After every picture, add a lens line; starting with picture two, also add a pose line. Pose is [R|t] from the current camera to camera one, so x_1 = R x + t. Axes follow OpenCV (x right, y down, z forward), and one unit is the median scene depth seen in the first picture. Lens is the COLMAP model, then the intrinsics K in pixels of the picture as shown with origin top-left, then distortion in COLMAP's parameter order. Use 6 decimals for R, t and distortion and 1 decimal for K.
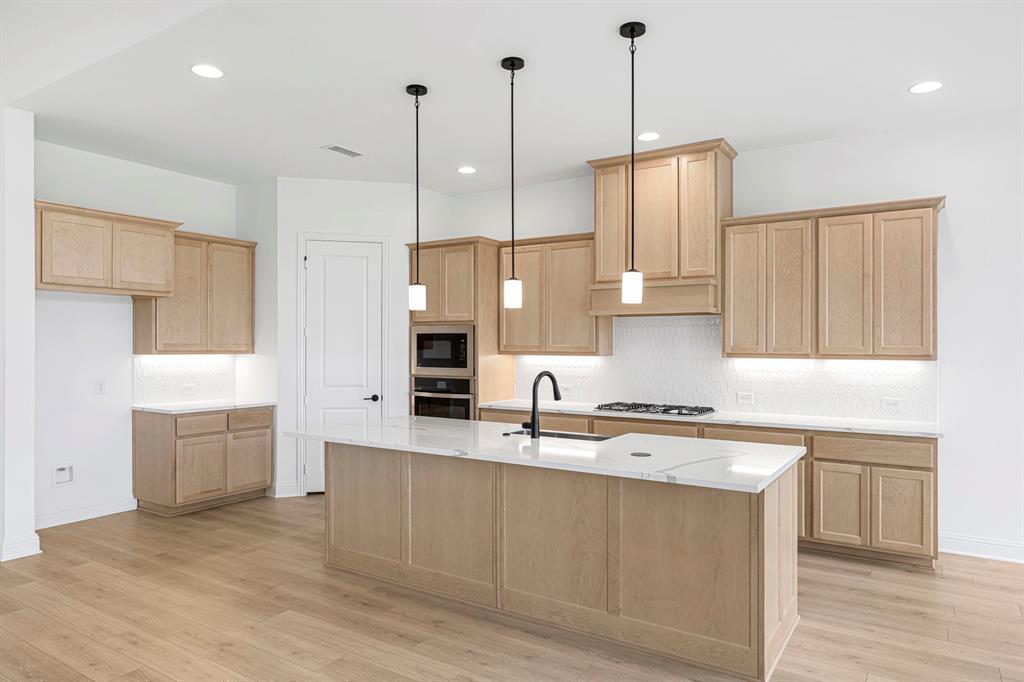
lens RADIAL K [[658.2, 0, 512.0], [0, 658.2, 341.0], [0, 0, 1]] dist [0.002581, 0.000589]
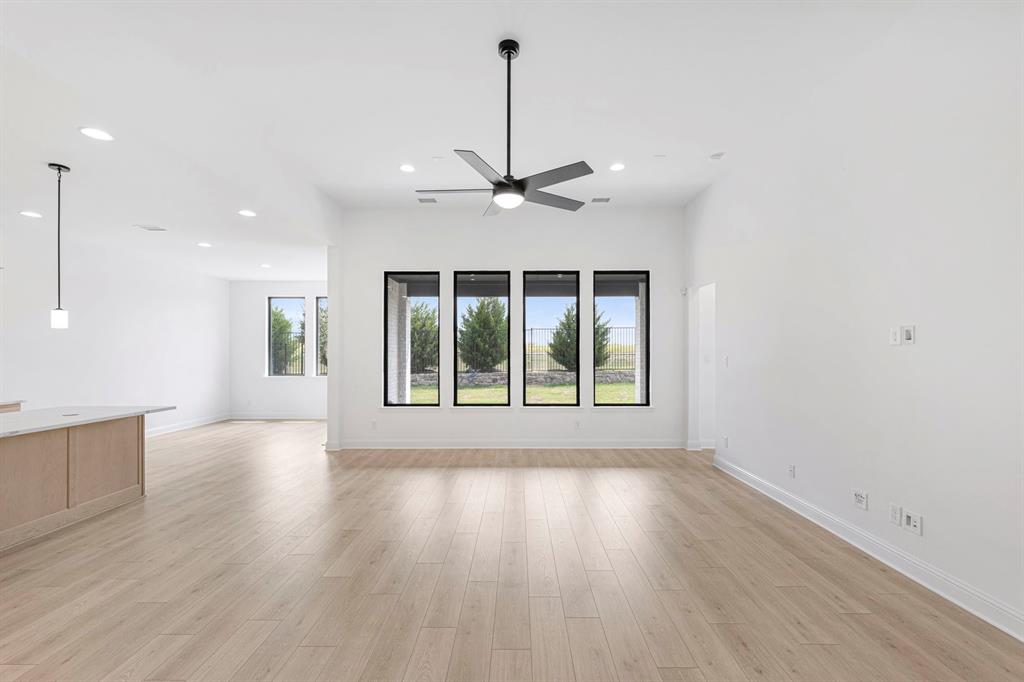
lens RADIAL K [[429.0, 0, 512.3], [0, 429.0, 348.5], [0, 0, 1]] dist [0.000279, -0.000220]
pose [[-0.528267, 0.006112, 0.849056, -1.325800], [-0.008695, 0.999883, -0.012608, -0.001533], [-0.849034, -0.014043, -0.528152, 0.573994]]
